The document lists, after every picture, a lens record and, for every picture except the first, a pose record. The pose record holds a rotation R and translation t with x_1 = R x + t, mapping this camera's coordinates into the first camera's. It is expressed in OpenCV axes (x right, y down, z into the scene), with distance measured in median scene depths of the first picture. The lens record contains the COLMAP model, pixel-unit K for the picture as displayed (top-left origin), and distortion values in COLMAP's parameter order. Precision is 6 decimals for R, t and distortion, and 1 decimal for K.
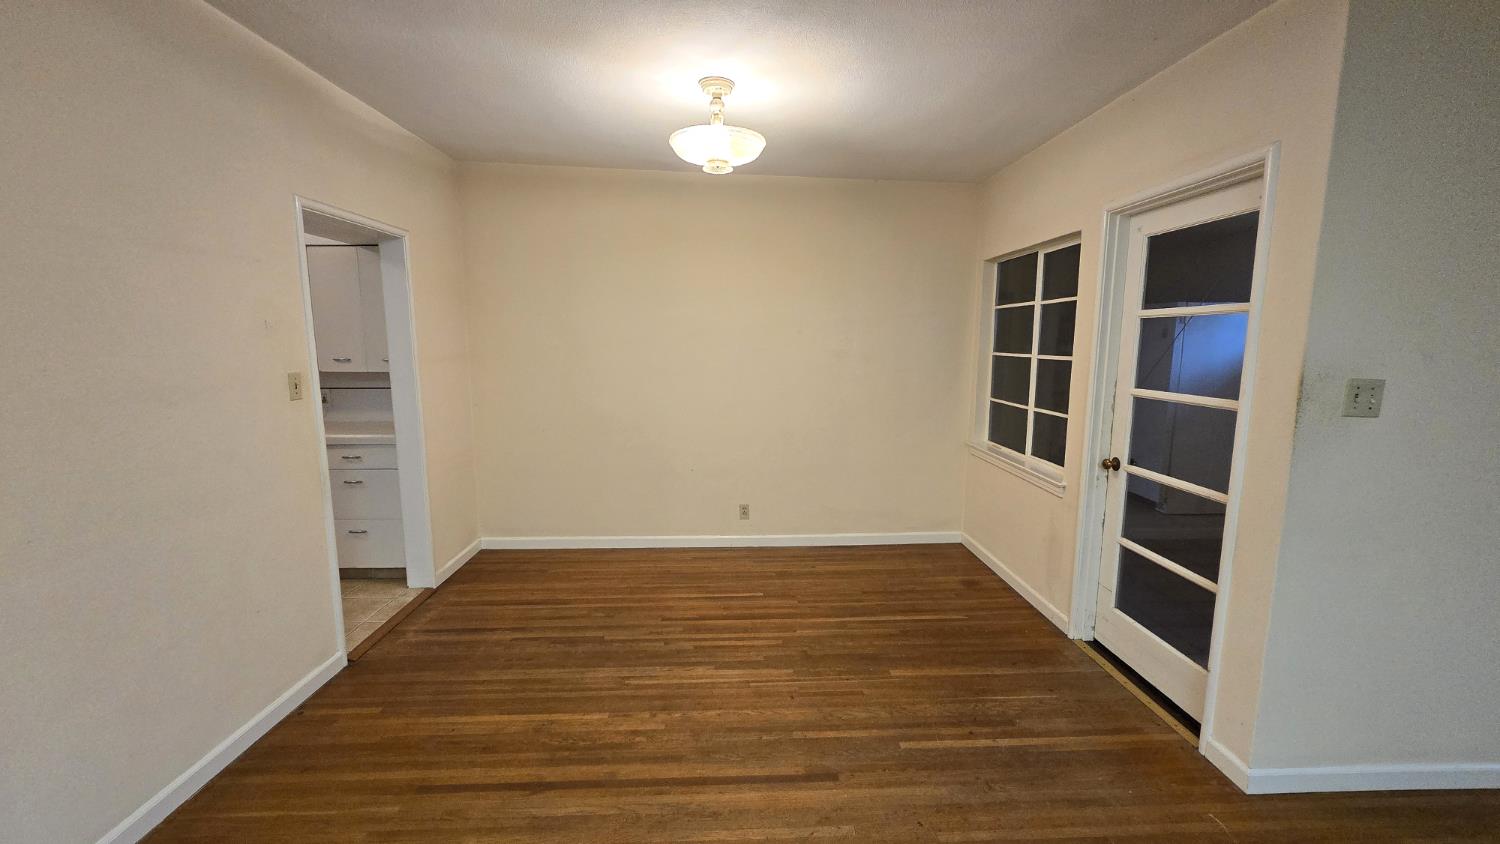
lens RADIAL K [[609.5, 0, 752.5], [0, 609.5, 422.8], [0, 0, 1]] dist [-0.004251, 0.001737]
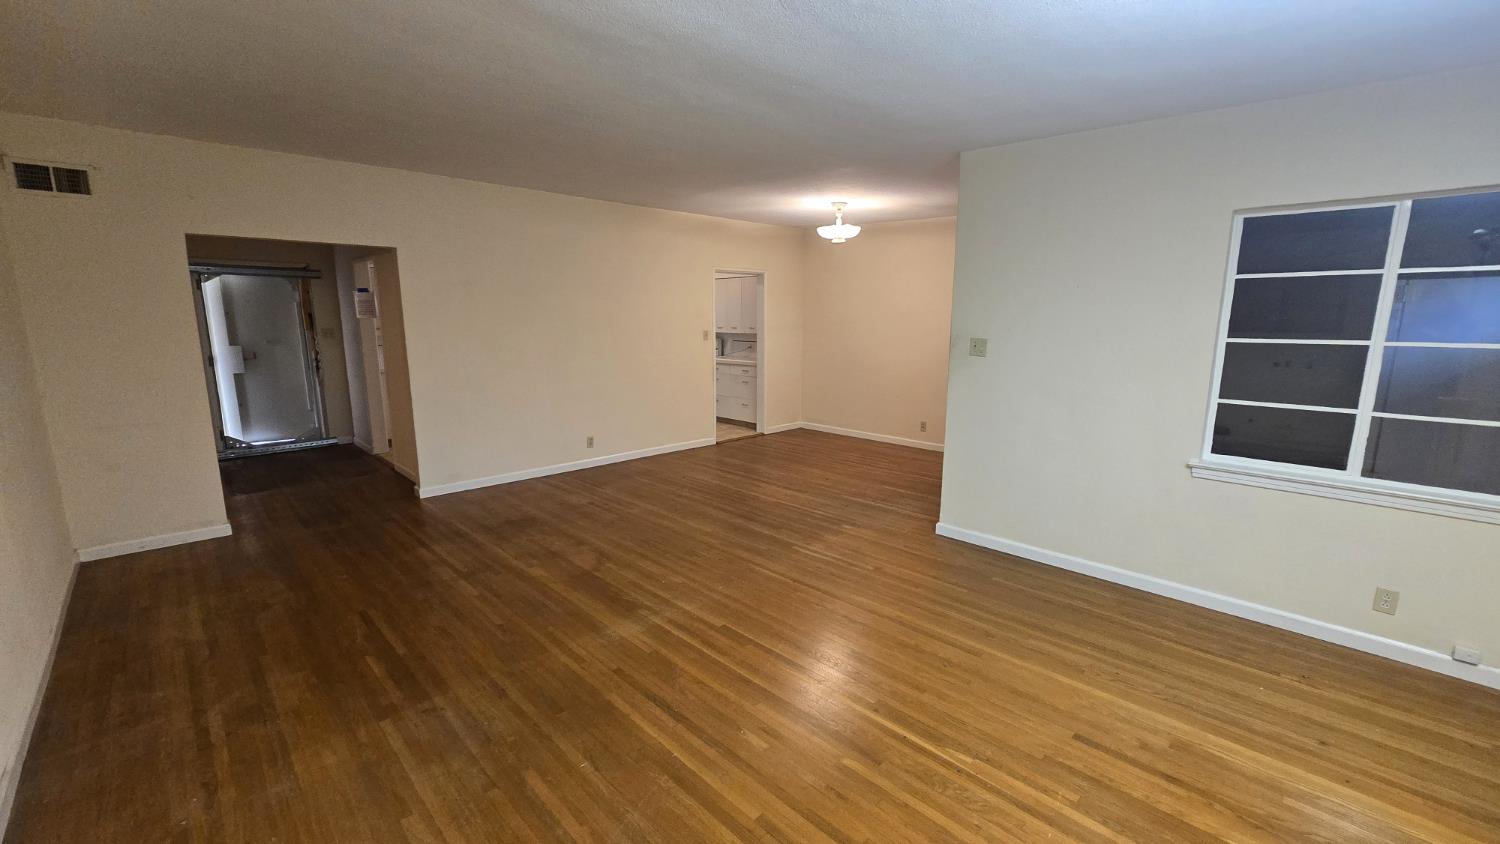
lens RADIAL K [[609.5, 0, 759.7], [0, 609.5, 419.1], [0, 0, 1]] dist [-0.004251, 0.001737]
pose [[0.676687, 0.120951, -0.726268, 1.266854], [-0.104051, 0.992224, 0.068295, 0.087668], [0.728881, 0.029355, 0.684011, -0.618329]]
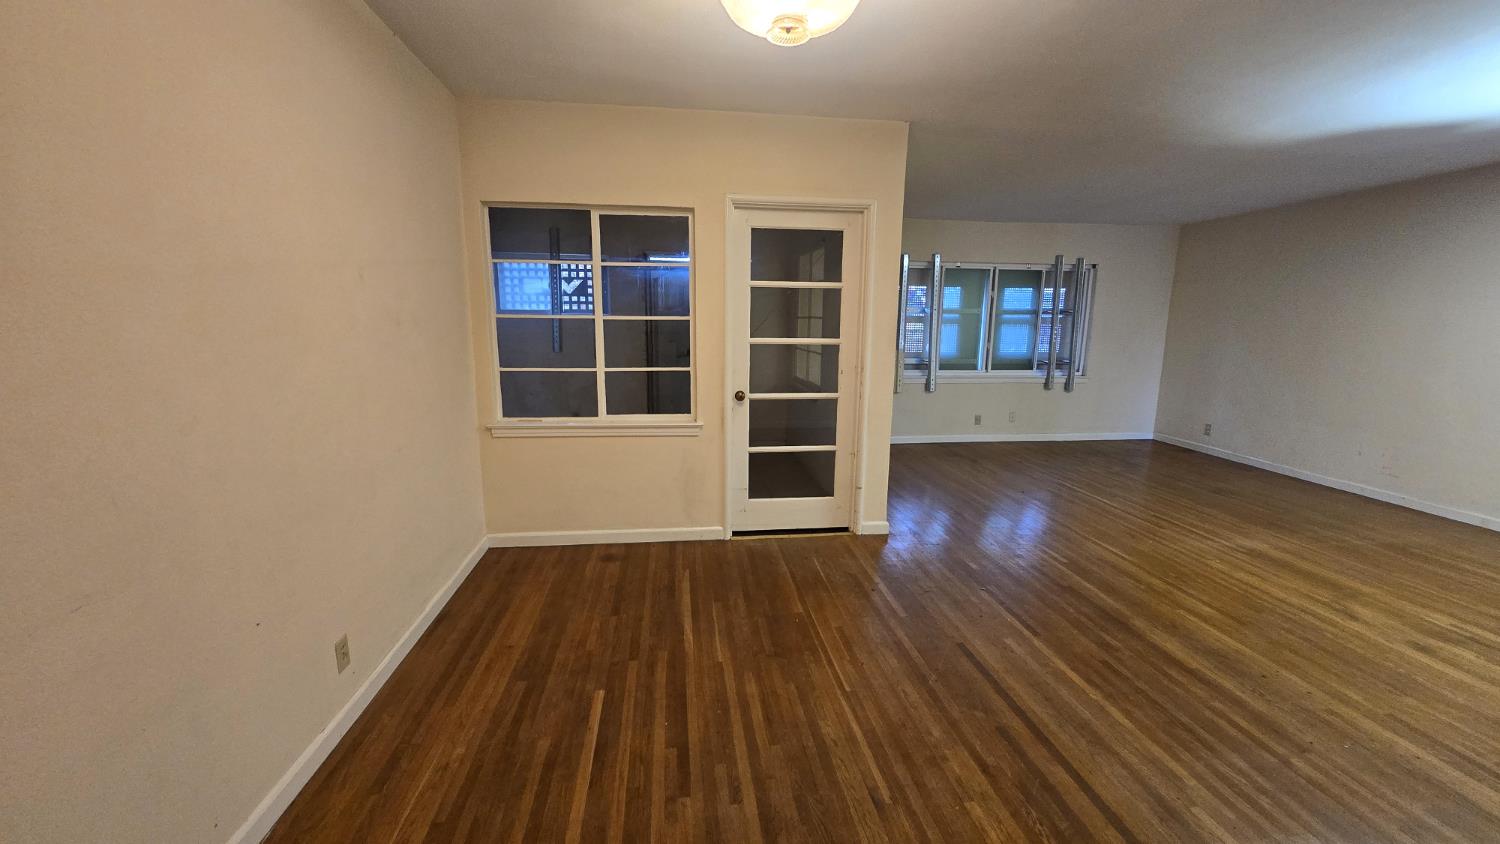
lens RADIAL K [[609.5, 0, 755.6], [0, 609.5, 423.6], [0, 0, 1]] dist [-0.004251, 0.001737]
pose [[-0.085083, -0.177932, 0.980358, -0.698975], [0.125917, 0.974117, 0.187727, -0.114564], [-0.988385, 0.139416, -0.060476, 1.007678]]
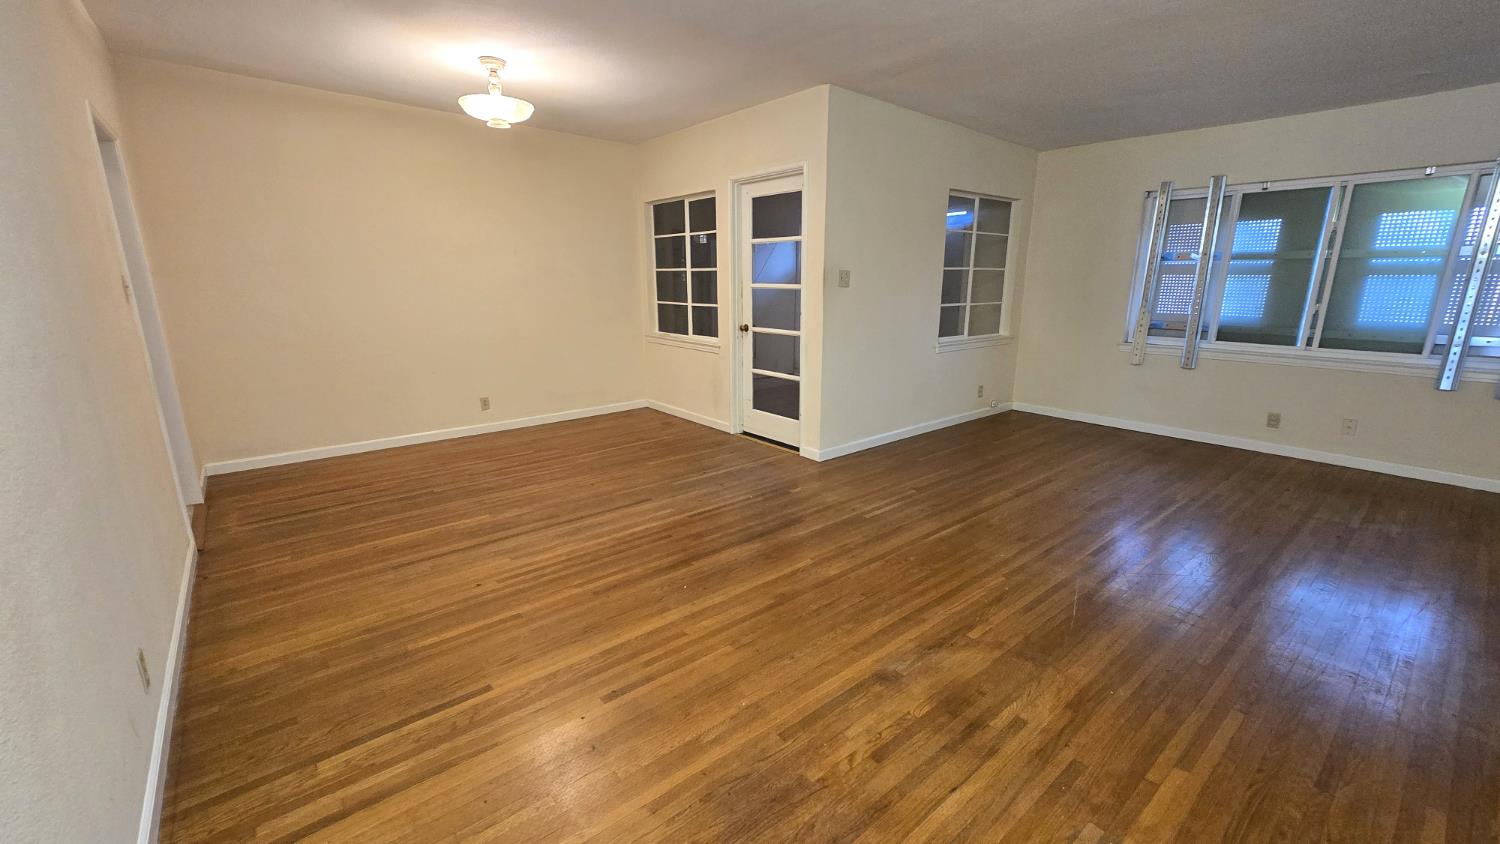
lens RADIAL K [[609.5, 0, 750.2], [0, 609.5, 419.9], [0, 0, 1]] dist [-0.004251, 0.001737]
pose [[0.796078, -0.145811, 0.587367, -0.456089], [0.087419, 0.988069, 0.126801, 0.103207], [-0.598847, -0.049596, 0.799326, -0.422157]]
